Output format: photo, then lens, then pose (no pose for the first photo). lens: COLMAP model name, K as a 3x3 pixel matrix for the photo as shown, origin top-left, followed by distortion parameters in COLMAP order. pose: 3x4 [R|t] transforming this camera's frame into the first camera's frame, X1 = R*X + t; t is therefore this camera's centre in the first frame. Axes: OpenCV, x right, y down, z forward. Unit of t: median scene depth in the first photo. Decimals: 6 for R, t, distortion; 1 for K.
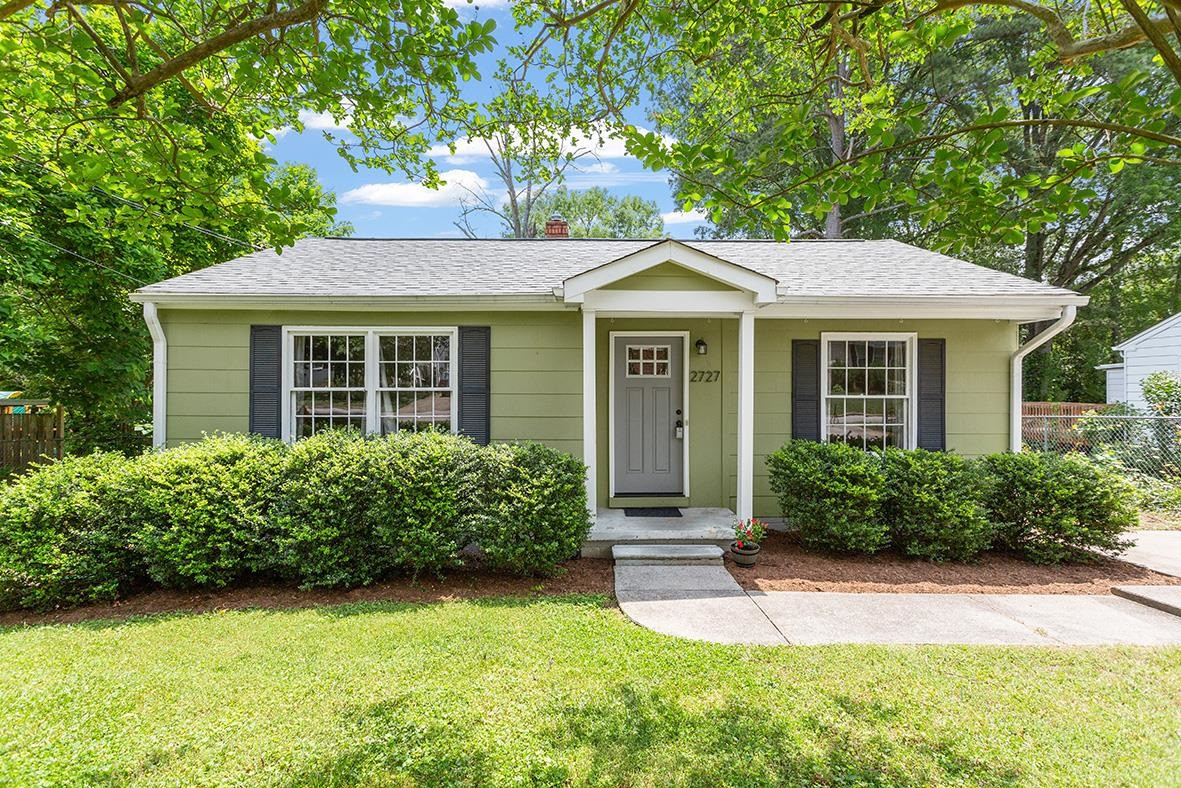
lens RADIAL K [[567.2, 0, 585.6], [0, 567.2, 391.9], [0, 0, 1]] dist [0.012208, 0.000082]
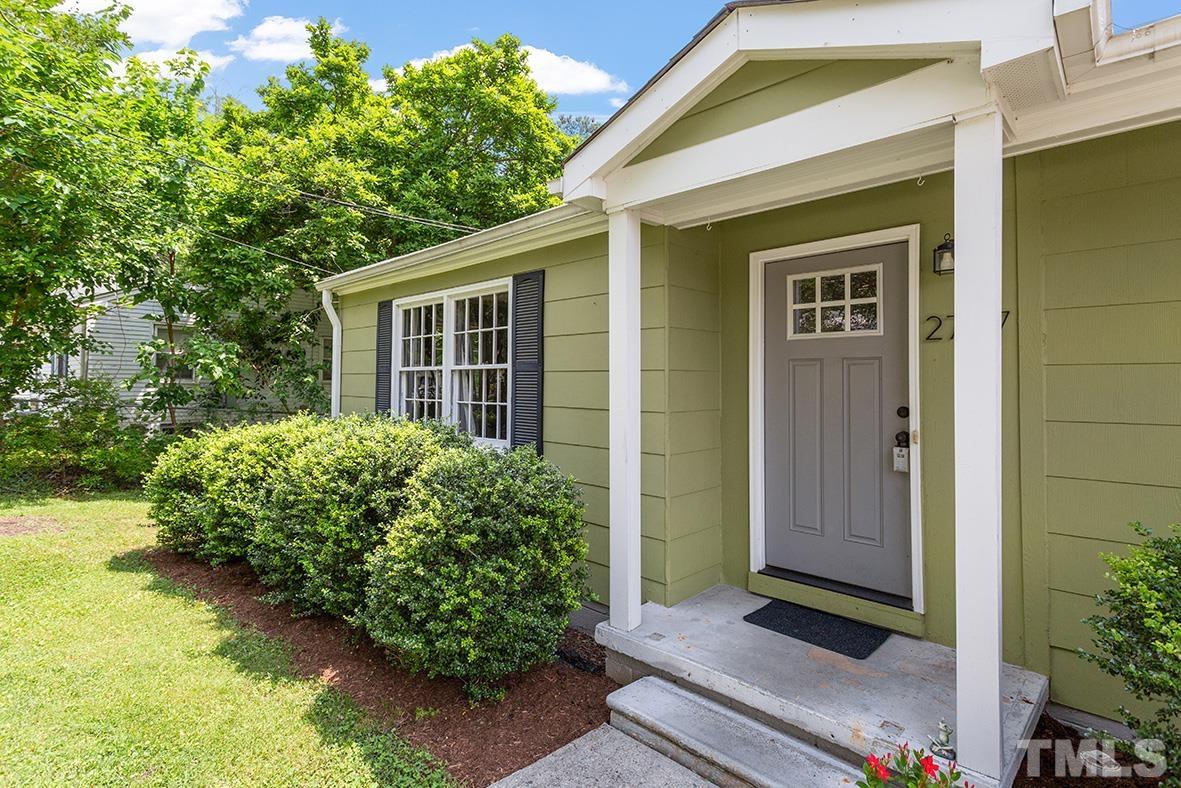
lens RADIAL K [[582.3, 0, 590.6], [0, 582.3, 372.4], [0, 0, 1]] dist [-0.000495, -0.000137]
pose [[0.704347, -0.011313, -0.709766, 0.347916], [-0.010681, 0.999591, -0.026532, 0.021571], [0.709776, 0.026269, 0.703938, 0.563540]]
